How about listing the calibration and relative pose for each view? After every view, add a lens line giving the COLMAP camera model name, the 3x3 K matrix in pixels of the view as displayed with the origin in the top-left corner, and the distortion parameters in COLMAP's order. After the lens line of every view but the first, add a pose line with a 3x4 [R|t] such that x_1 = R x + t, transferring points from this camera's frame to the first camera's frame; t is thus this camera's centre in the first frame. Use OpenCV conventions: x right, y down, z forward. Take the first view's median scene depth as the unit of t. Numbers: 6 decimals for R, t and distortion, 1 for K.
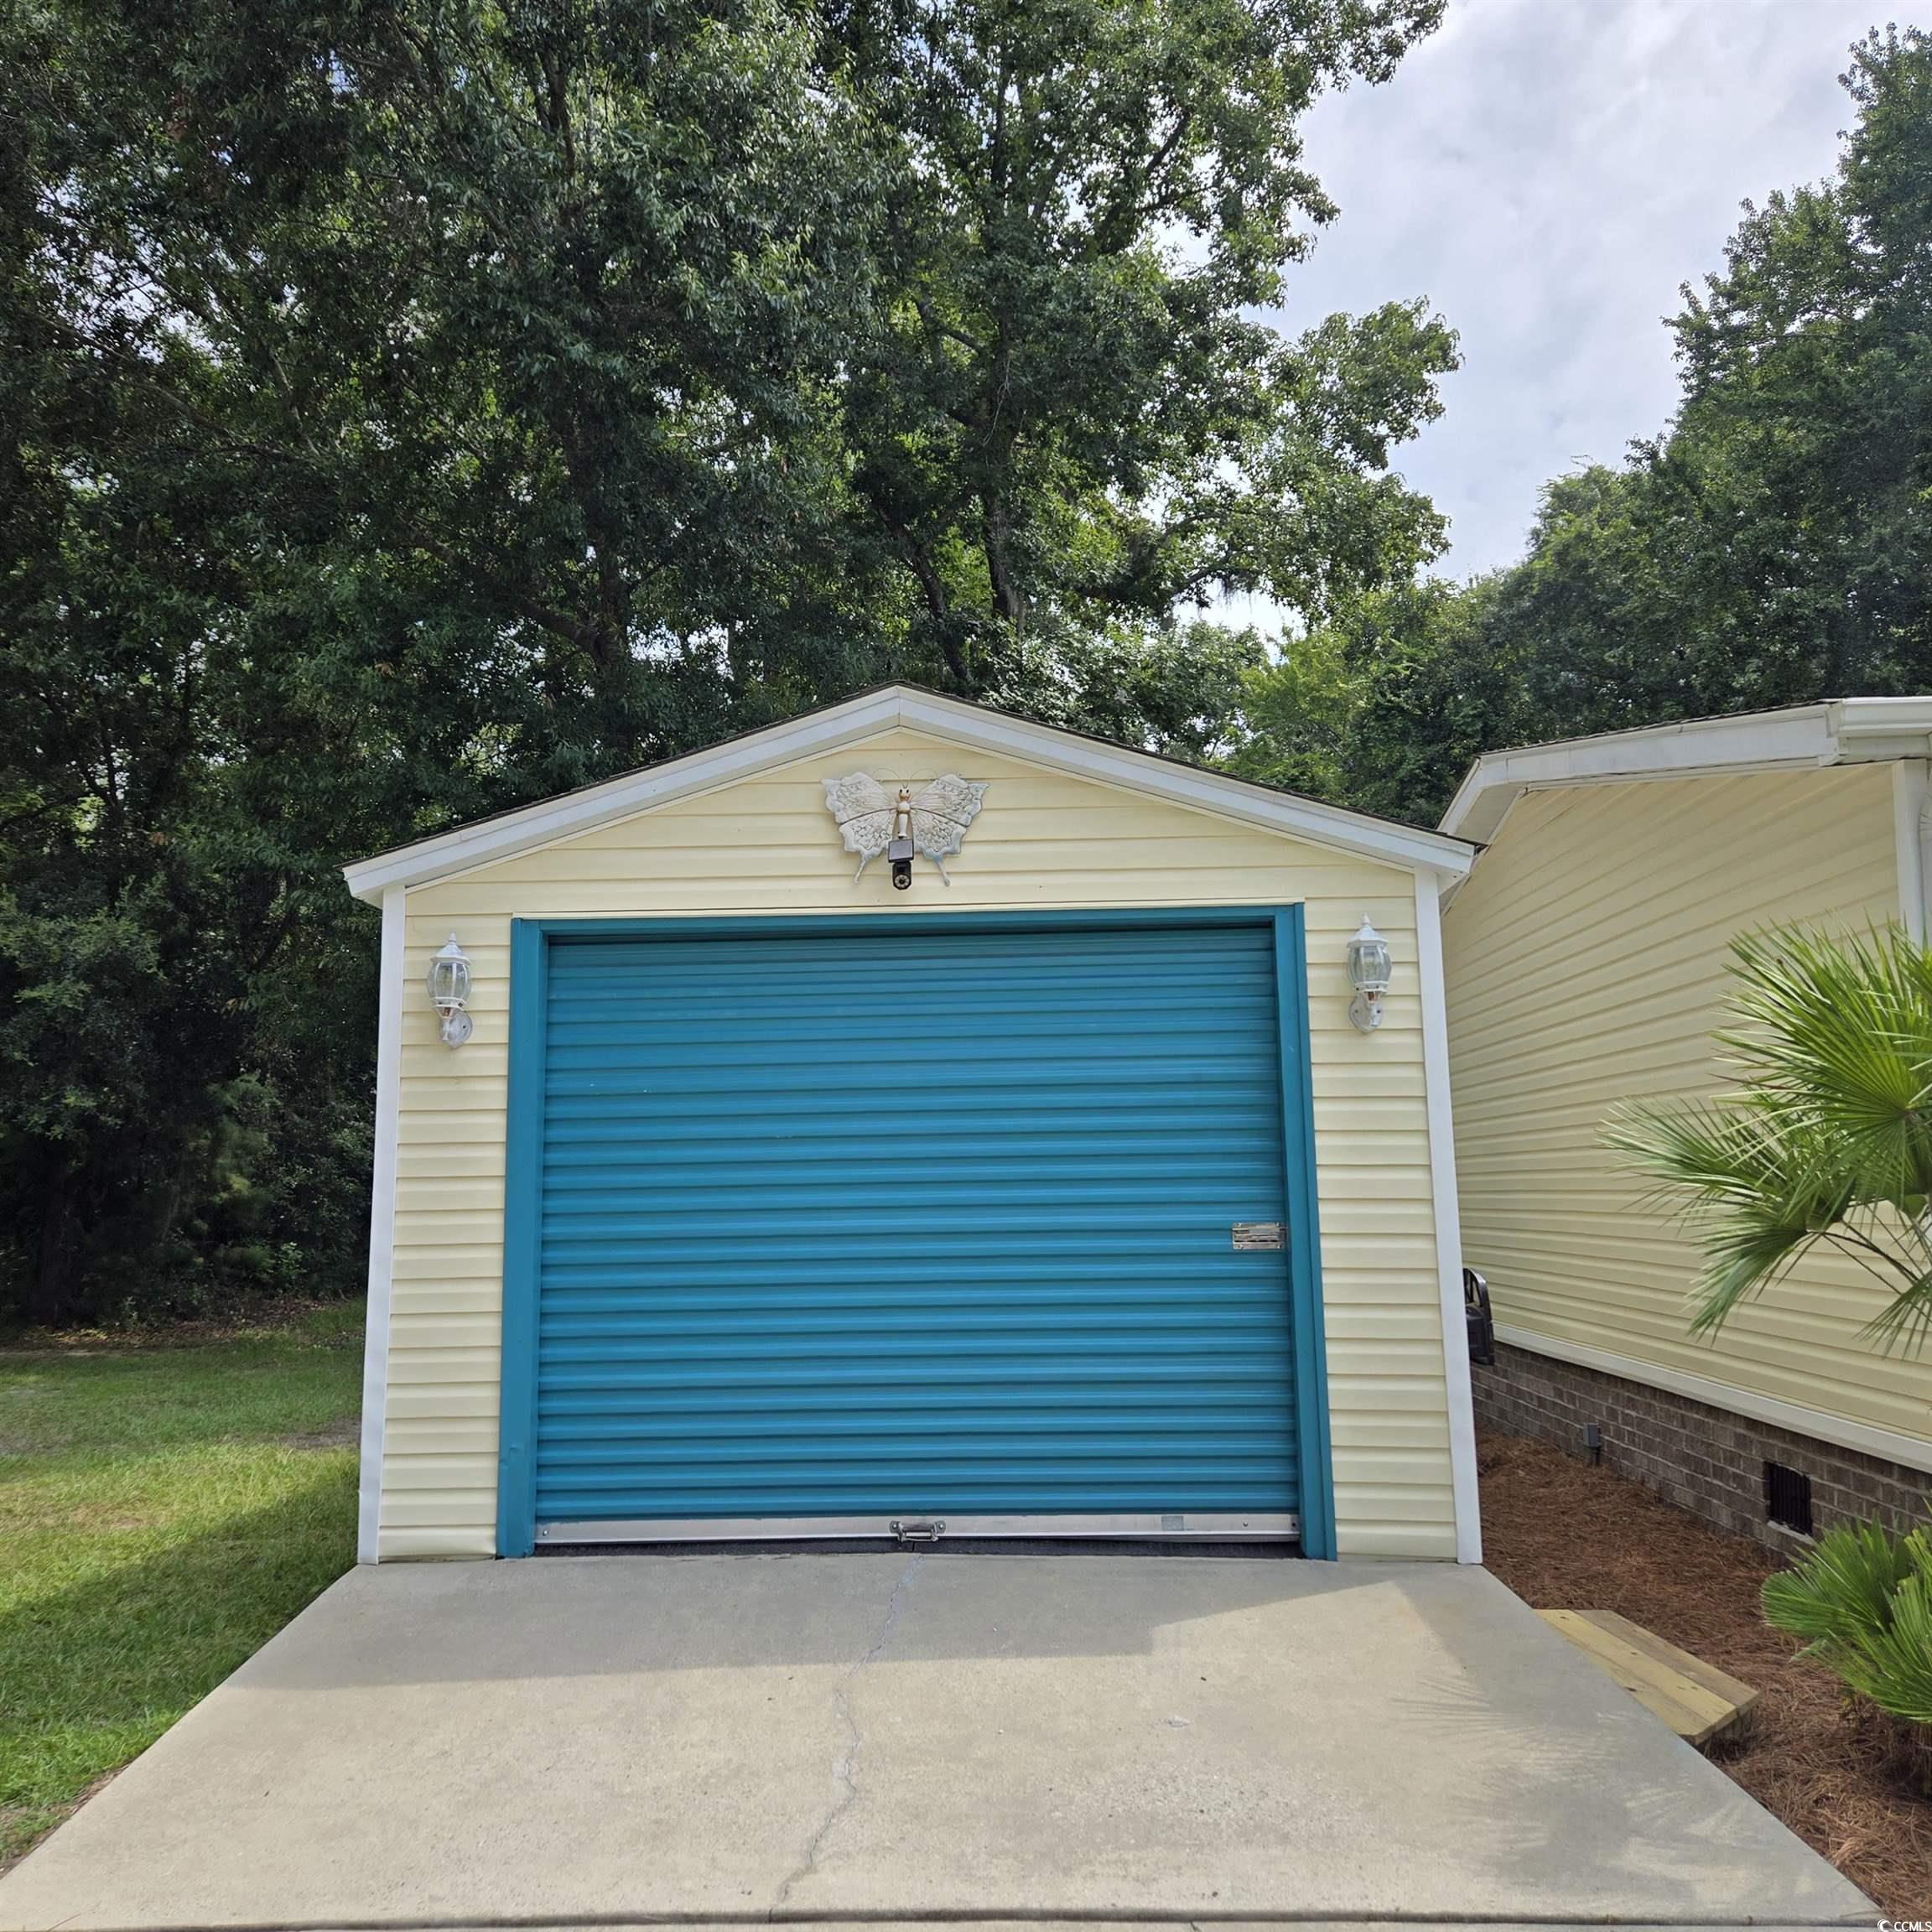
lens RADIAL K [[1734.7, 0, 928.2], [0, 1734.7, 949.4], [0, 0, 1]] dist [0.080928, -0.066713]
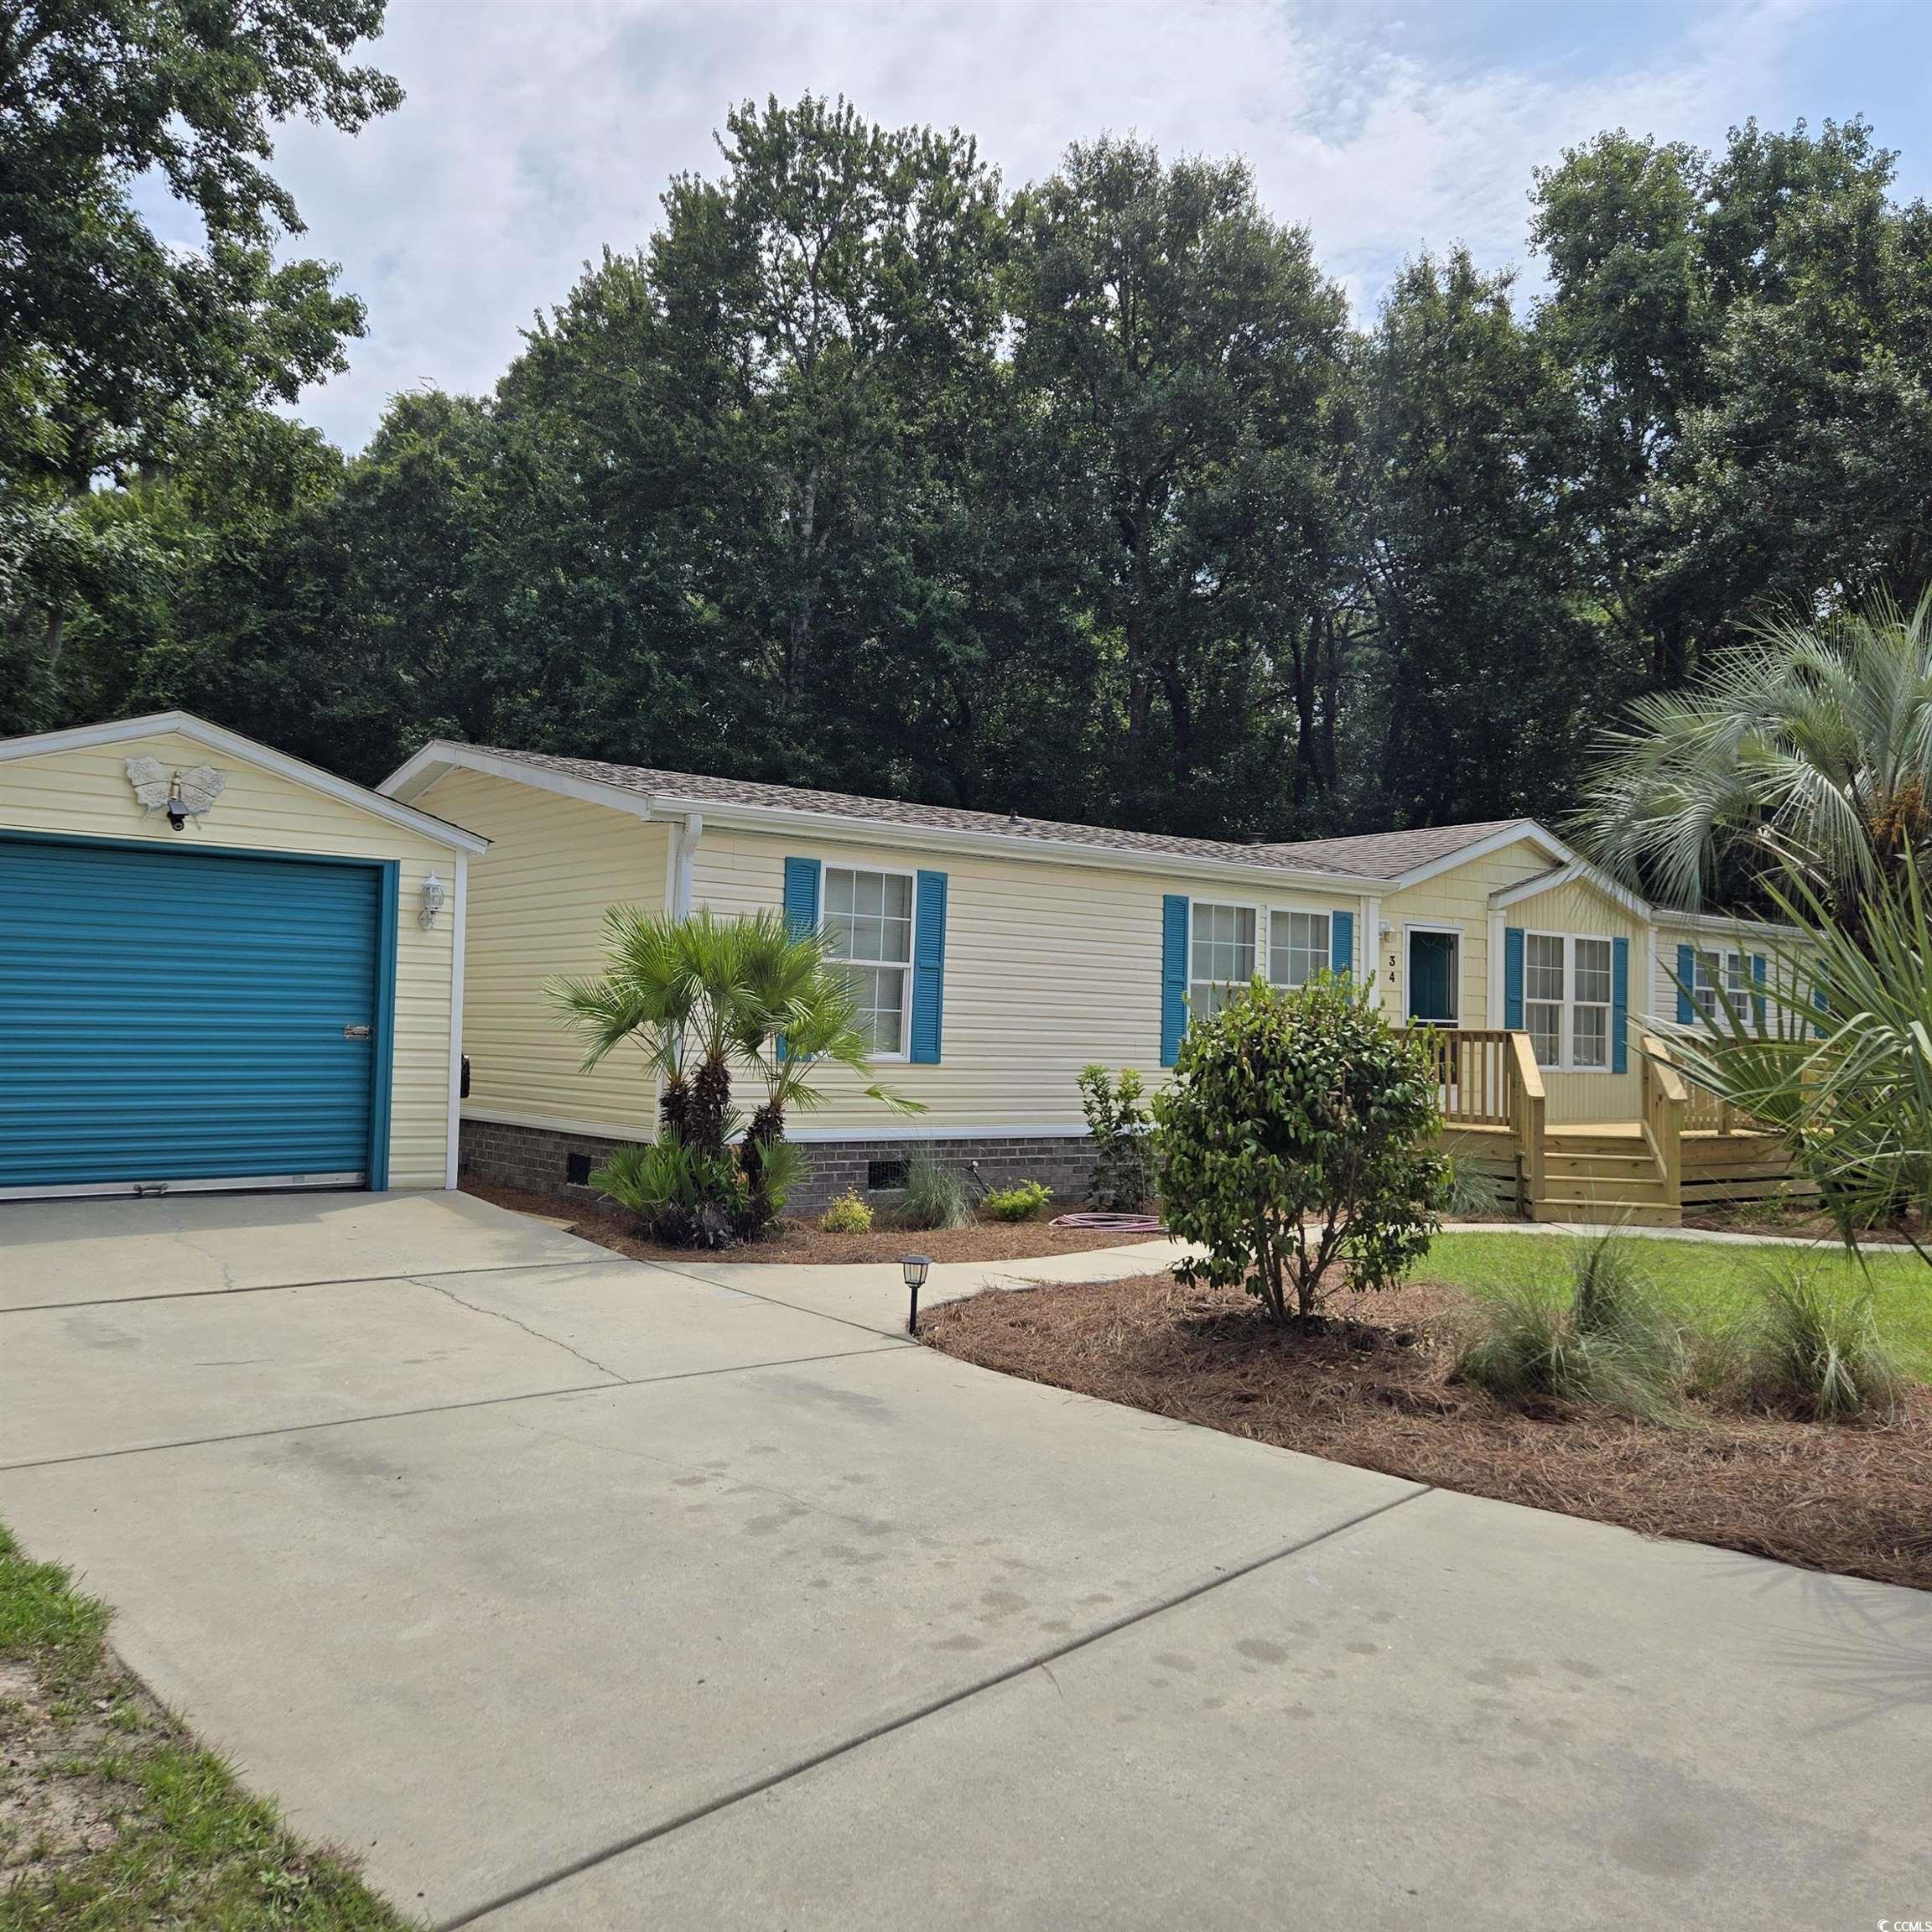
lens RADIAL K [[1734.7, 0, 928.2], [0, 1734.7, 949.4], [0, 0, 1]] dist [0.080928, -0.066713]
pose [[0.770880, 0.060598, 0.634092, -0.457475], [-0.120525, 0.991359, 0.051785, -0.082661], [-0.625474, -0.116344, 0.771522, -0.712676]]
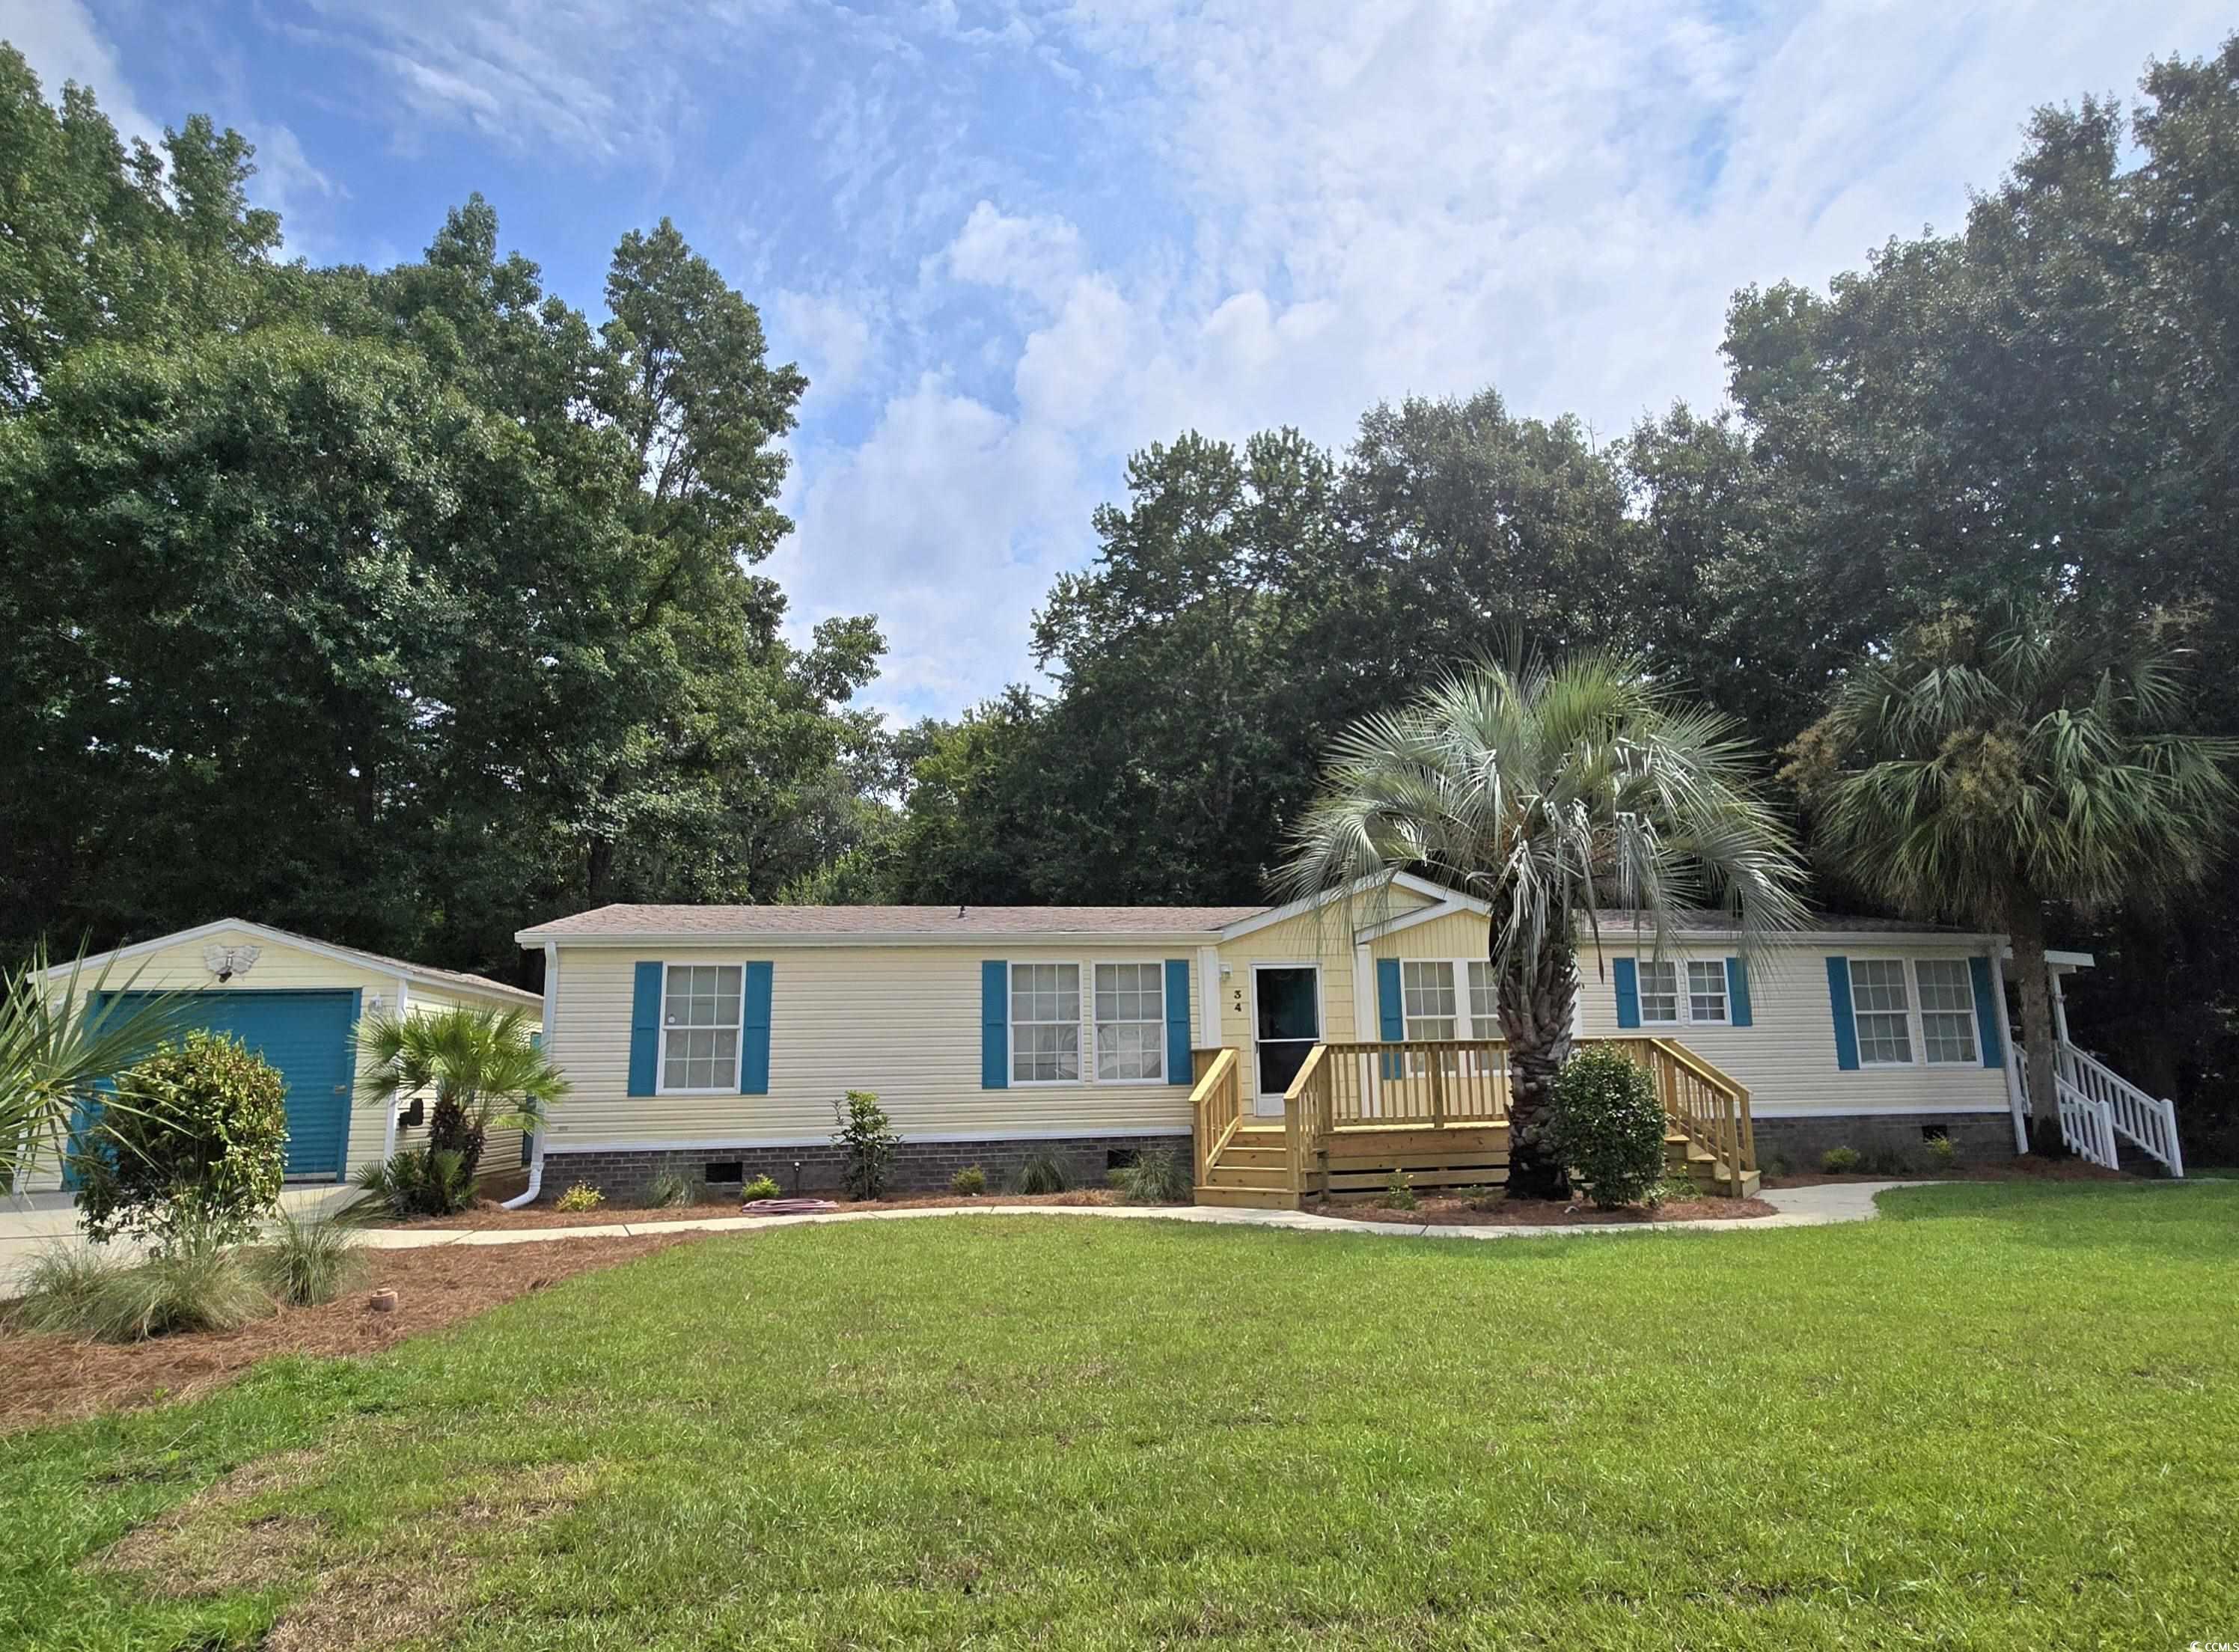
lens RADIAL K [[1202.7, 0, 1130.3], [0, 1202.7, 879.4], [0, 0, 1]] dist [0.000043, -0.000120]
pose [[0.976959, 0.021032, 0.212387, 0.956081], [-0.017155, 0.999651, -0.020081, -0.174705], [-0.212736, 0.015974, 0.976979, -1.274273]]
